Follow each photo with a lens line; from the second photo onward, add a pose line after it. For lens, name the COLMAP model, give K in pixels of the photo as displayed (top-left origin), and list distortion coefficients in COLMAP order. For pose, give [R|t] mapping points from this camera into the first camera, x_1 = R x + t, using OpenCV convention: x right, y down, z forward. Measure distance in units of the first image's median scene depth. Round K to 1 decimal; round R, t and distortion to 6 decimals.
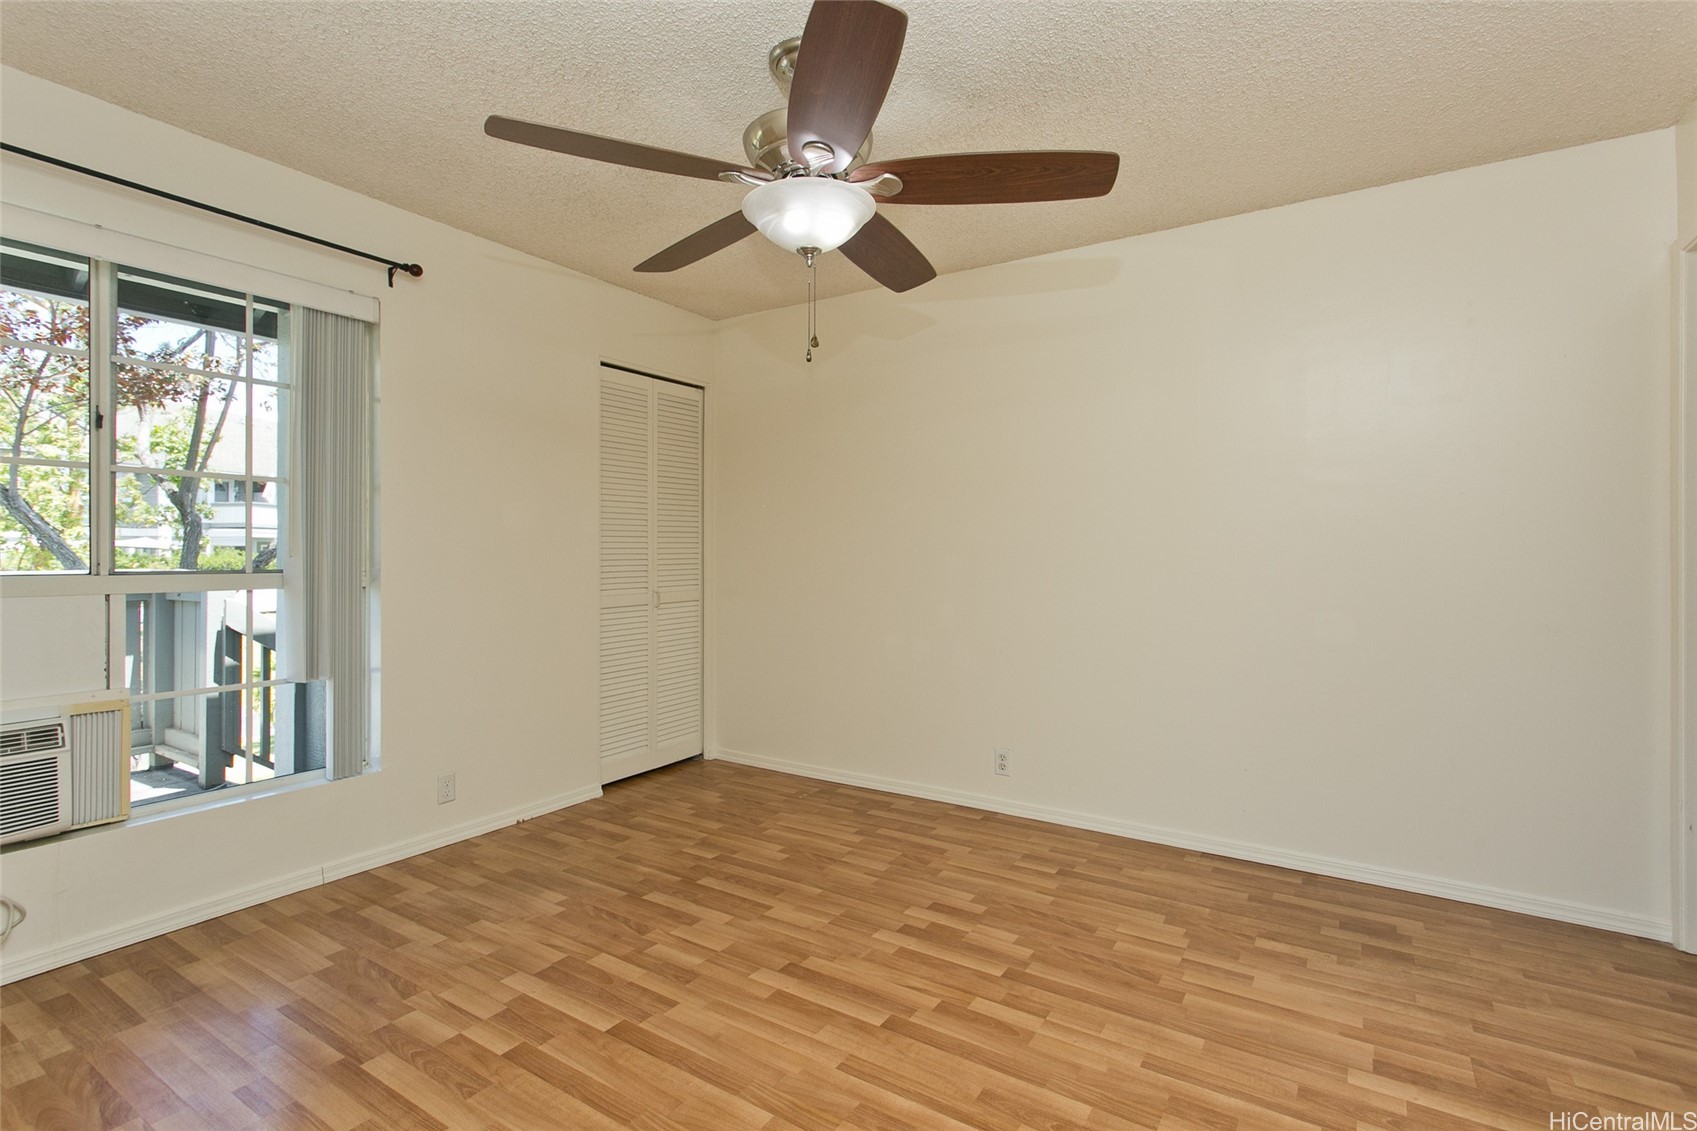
lens RADIAL K [[802.5, 0, 848.9], [0, 802.5, 555.7], [0, 0, 1]] dist [-0.001196, 0.001976]
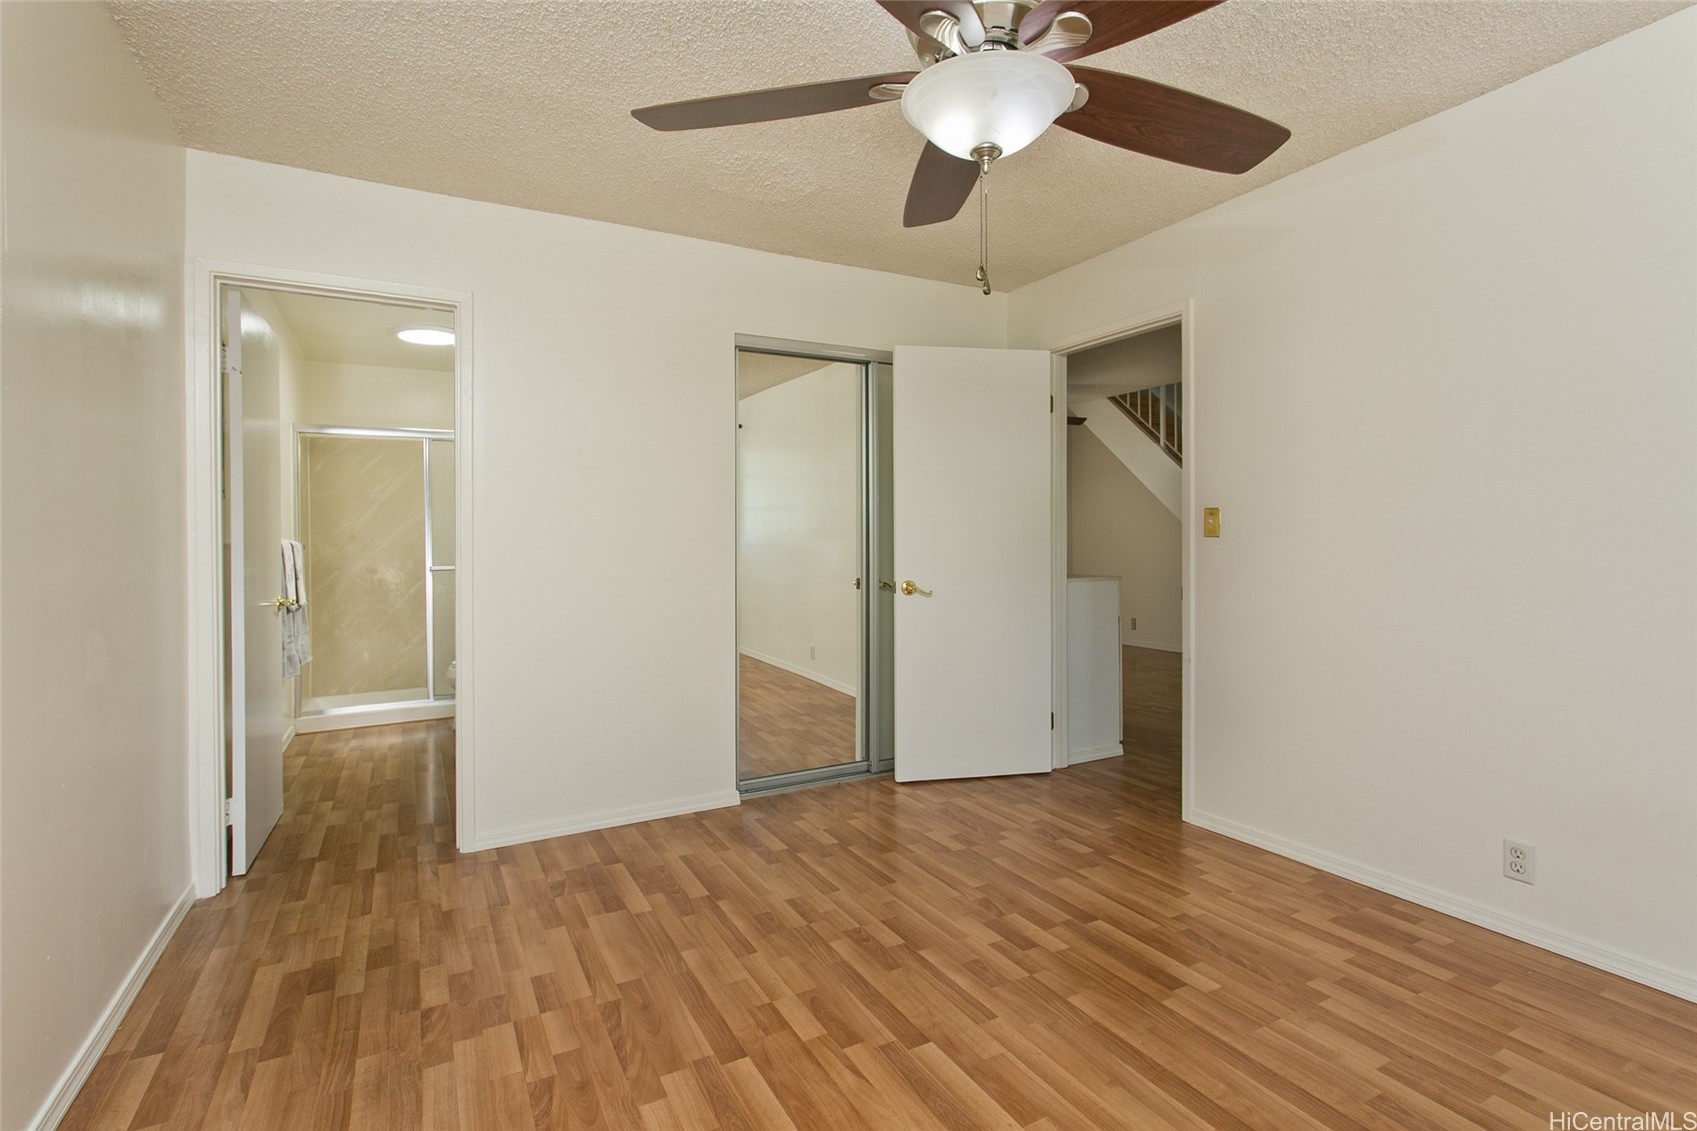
lens RADIAL K [[802.5, 0, 845.5], [0, 802.5, 556.8], [0, 0, 1]] dist [-0.001196, 0.001976]
pose [[-0.873882, -0.007539, 0.486080, -0.311129], [0.008465, 0.999492, 0.030720, -0.006165], [-0.486065, 0.030960, -0.873374, 1.773362]]
